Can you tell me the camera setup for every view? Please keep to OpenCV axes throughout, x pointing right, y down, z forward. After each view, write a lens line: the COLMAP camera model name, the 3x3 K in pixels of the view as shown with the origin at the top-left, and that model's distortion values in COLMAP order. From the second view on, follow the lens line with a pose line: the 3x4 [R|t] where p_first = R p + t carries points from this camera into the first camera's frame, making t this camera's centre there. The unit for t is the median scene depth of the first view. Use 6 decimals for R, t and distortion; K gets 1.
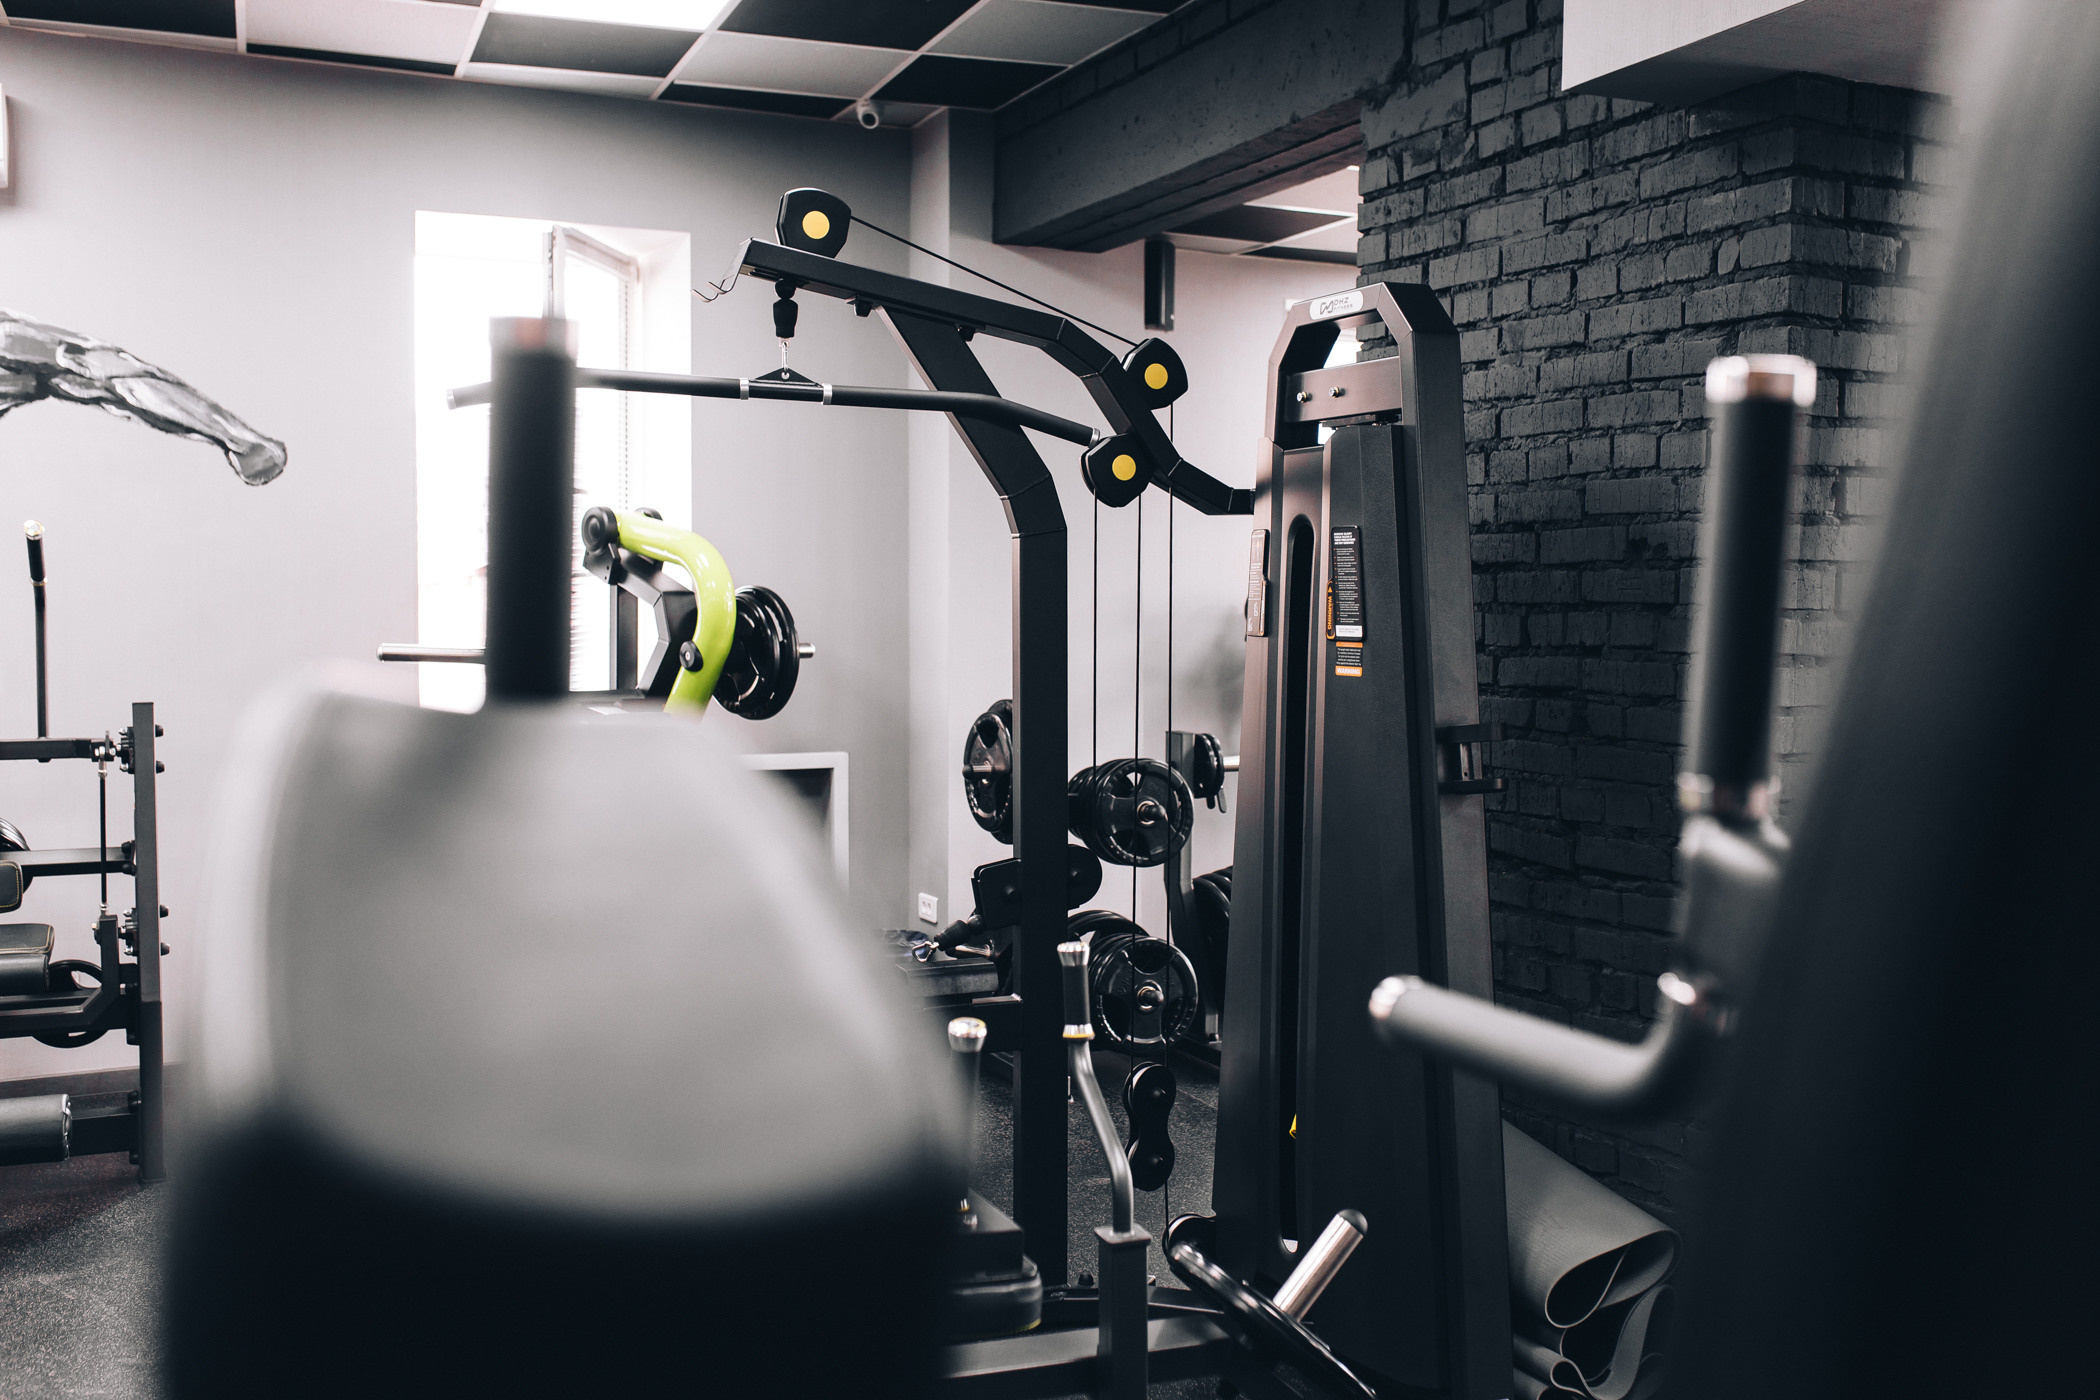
lens RADIAL K [[2016.4, 0, 1001.2], [0, 2016.4, 724.2], [0, 0, 1]] dist [-0.034962, 0.000000]
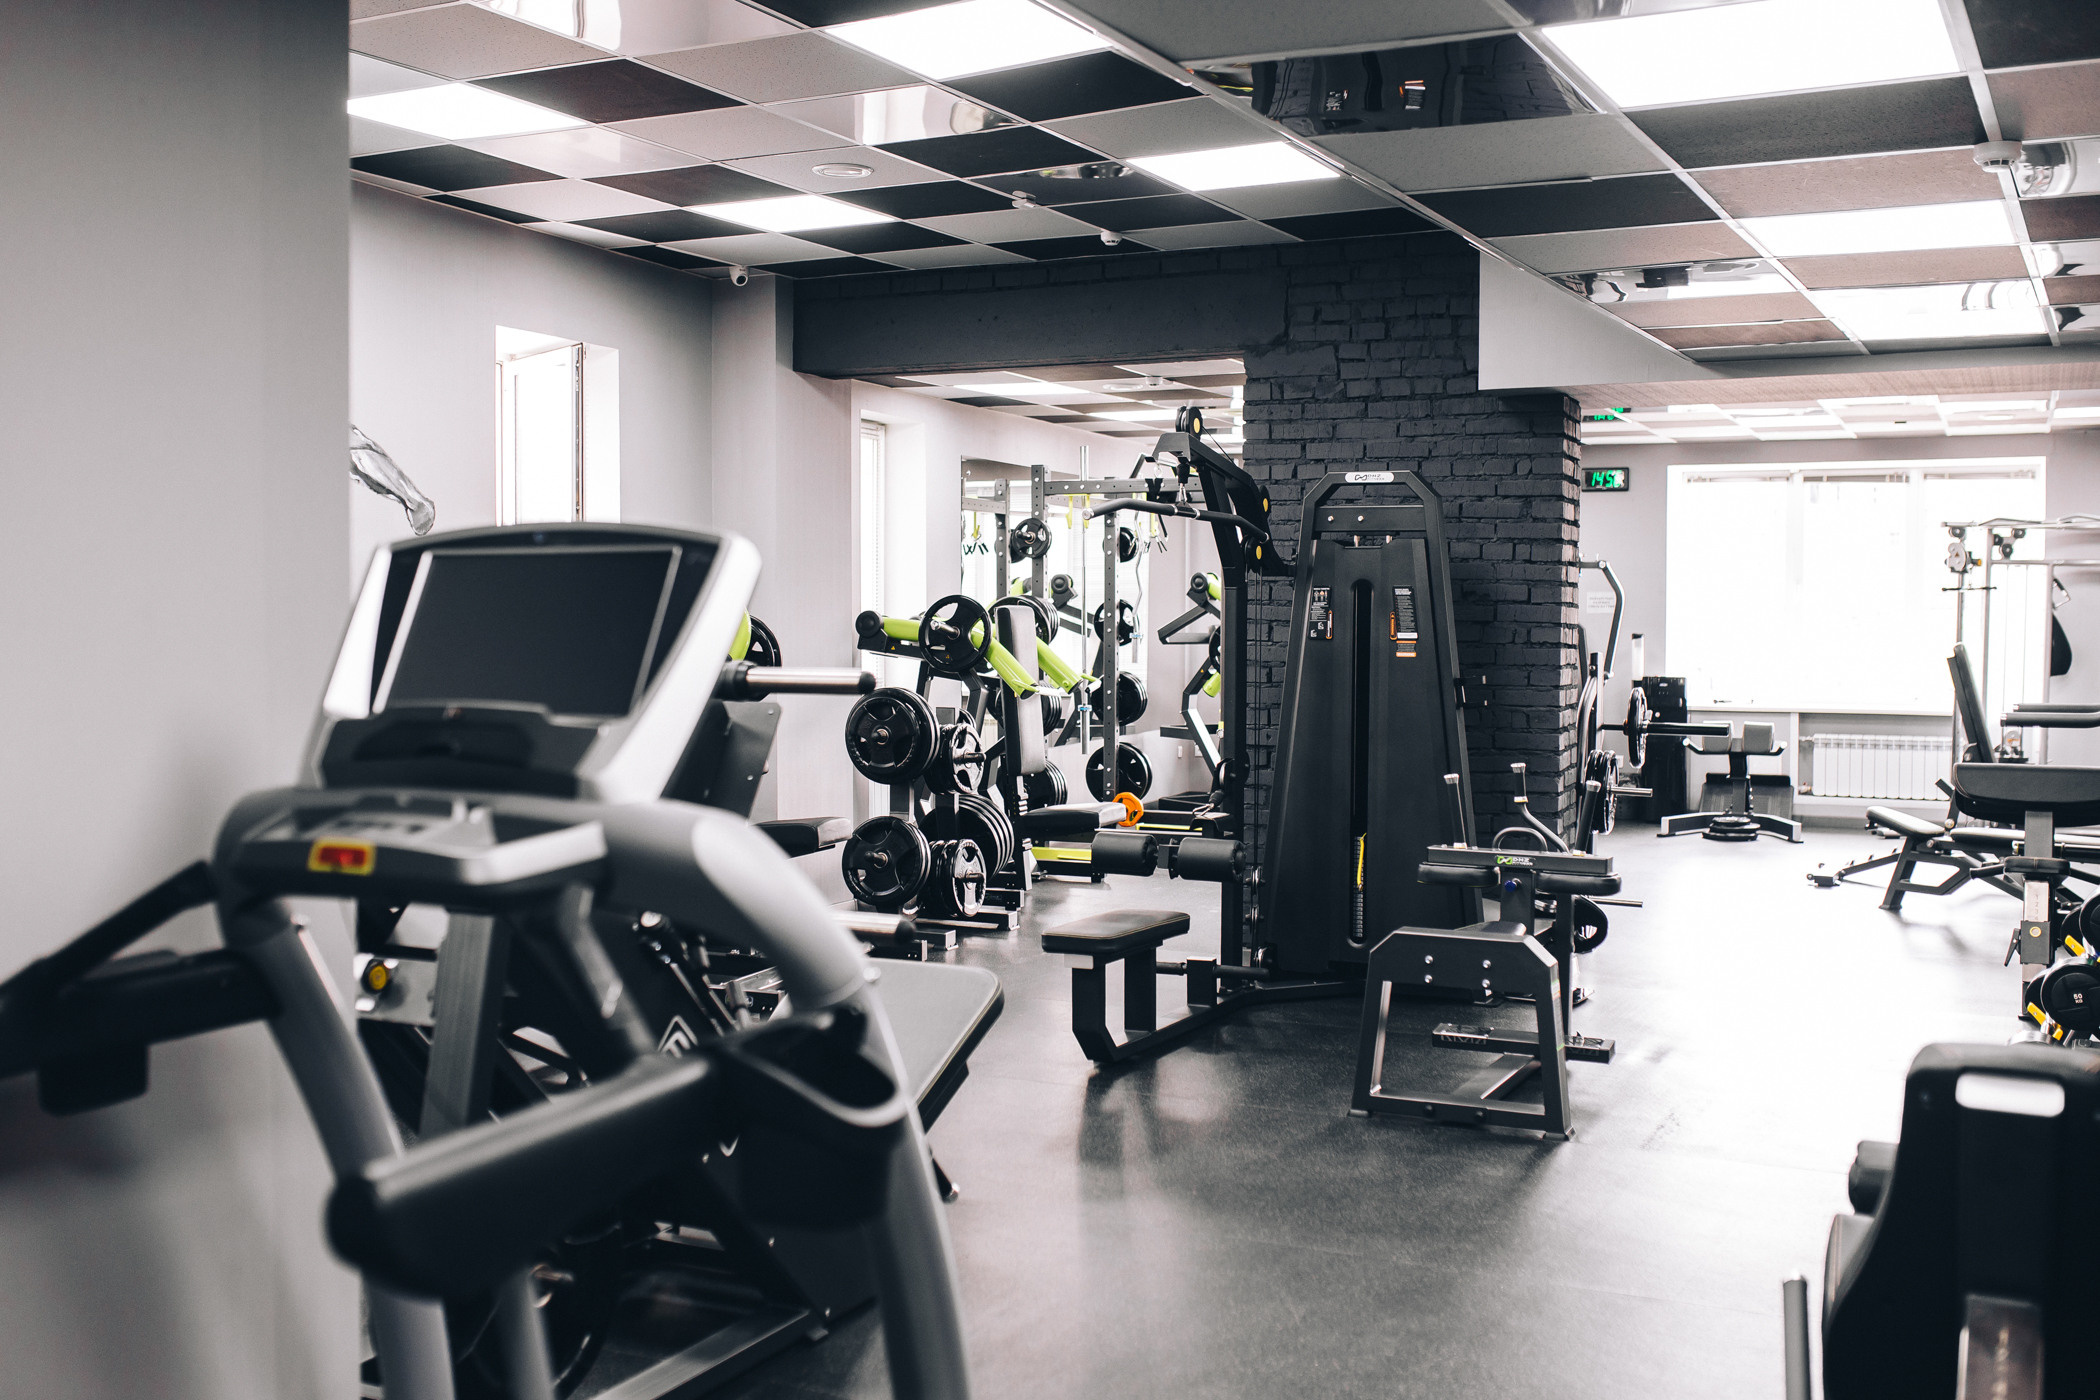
lens RADIAL K [[2016.4, 0, 1049.9], [0, 2016.4, 702.2], [0, 0, 1]] dist [-0.034962, 0.000000]
pose [[0.764454, -0.033864, 0.643788, -1.073829], [0.045300, 0.998973, -0.001244, 0.006776], [-0.643085, 0.030115, 0.765203, -0.270233]]
